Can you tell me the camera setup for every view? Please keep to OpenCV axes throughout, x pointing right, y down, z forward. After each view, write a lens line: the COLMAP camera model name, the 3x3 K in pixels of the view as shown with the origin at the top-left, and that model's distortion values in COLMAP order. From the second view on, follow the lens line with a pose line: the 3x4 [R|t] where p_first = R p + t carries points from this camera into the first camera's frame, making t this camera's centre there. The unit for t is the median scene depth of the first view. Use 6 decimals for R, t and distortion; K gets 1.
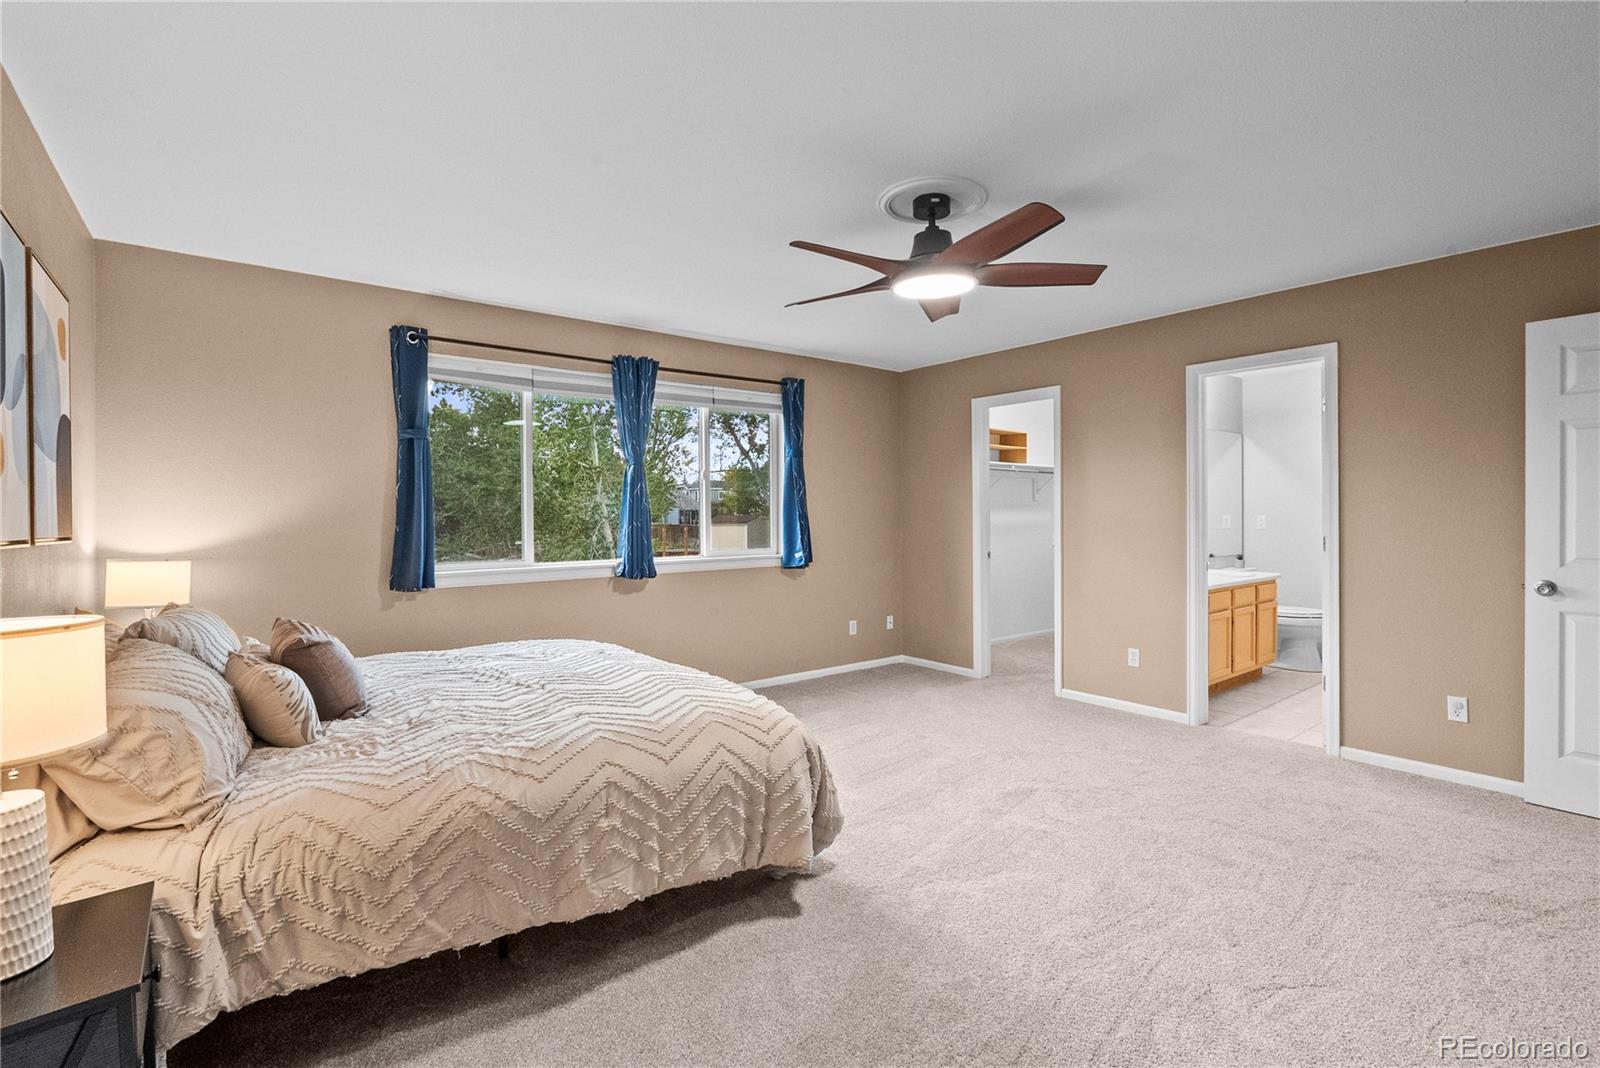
lens RADIAL K [[716.9, 0, 798.5], [0, 716.9, 517.3], [0, 0, 1]] dist [-0.007534, 0.002959]
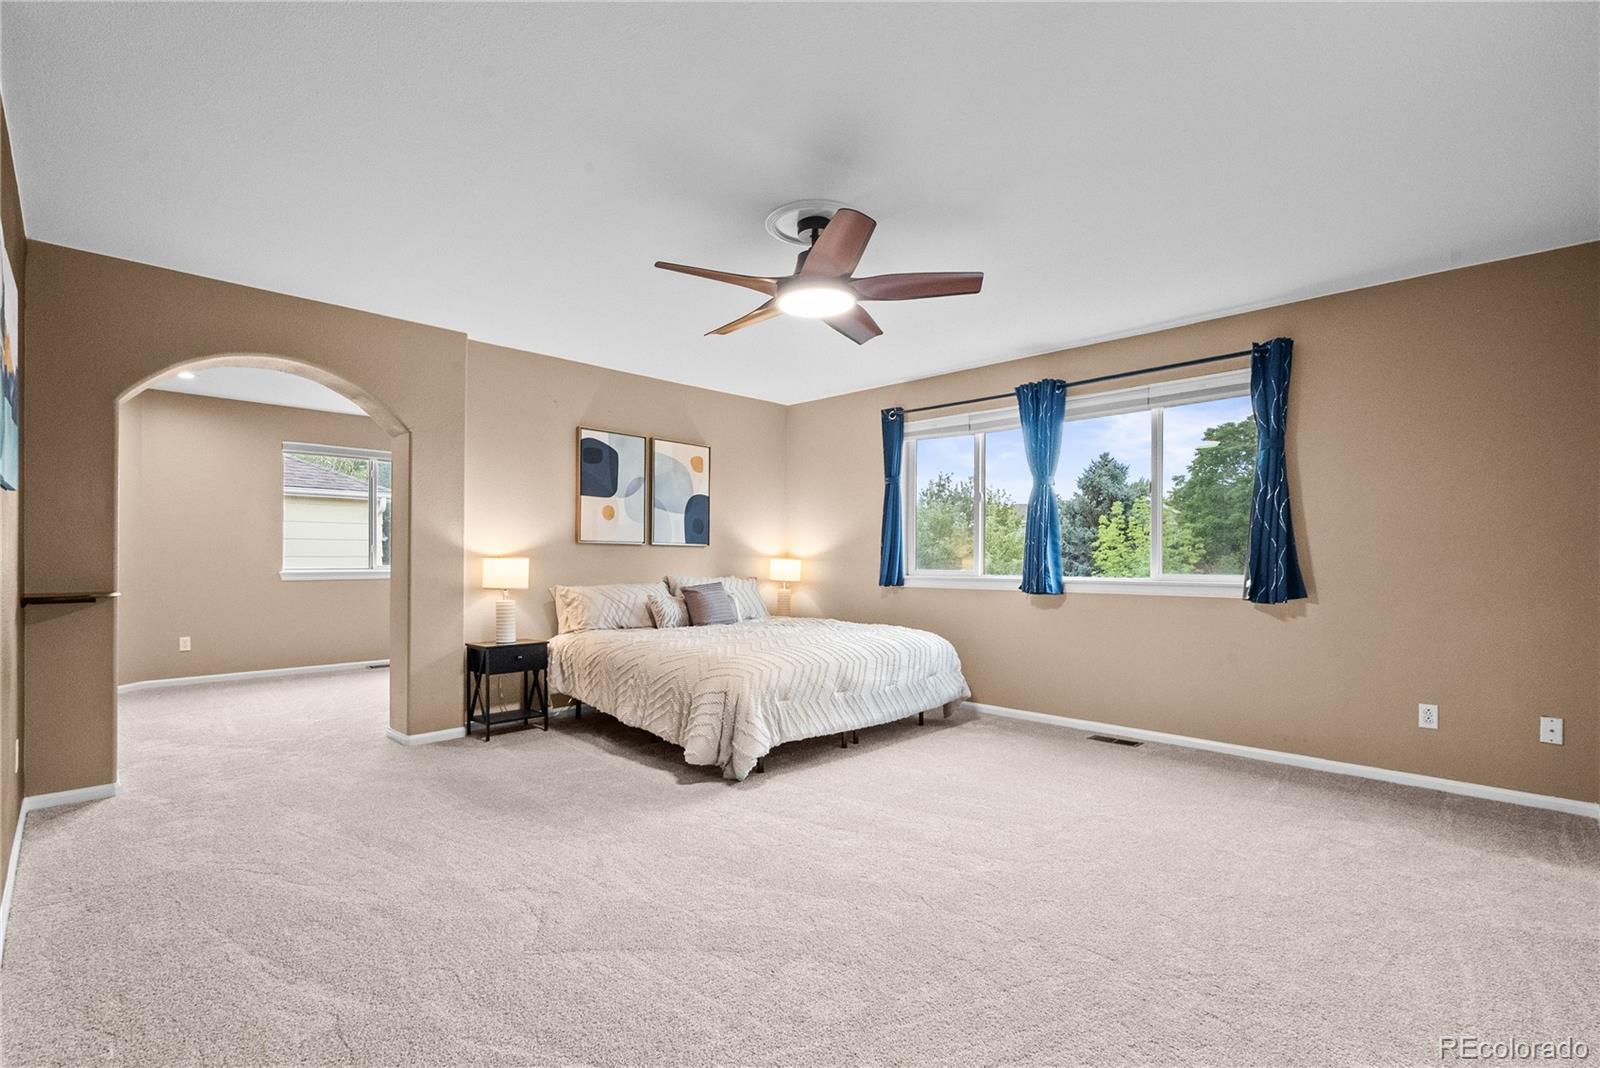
lens RADIAL K [[716.9, 0, 798.1], [0, 716.9, 563.9], [0, 0, 1]] dist [-0.007534, 0.002959]
pose [[0.139613, 0.016441, -0.990070, 0.885671], [-0.008191, 0.999847, 0.015448, 0.032838], [0.990172, 0.005953, 0.139726, 0.592368]]
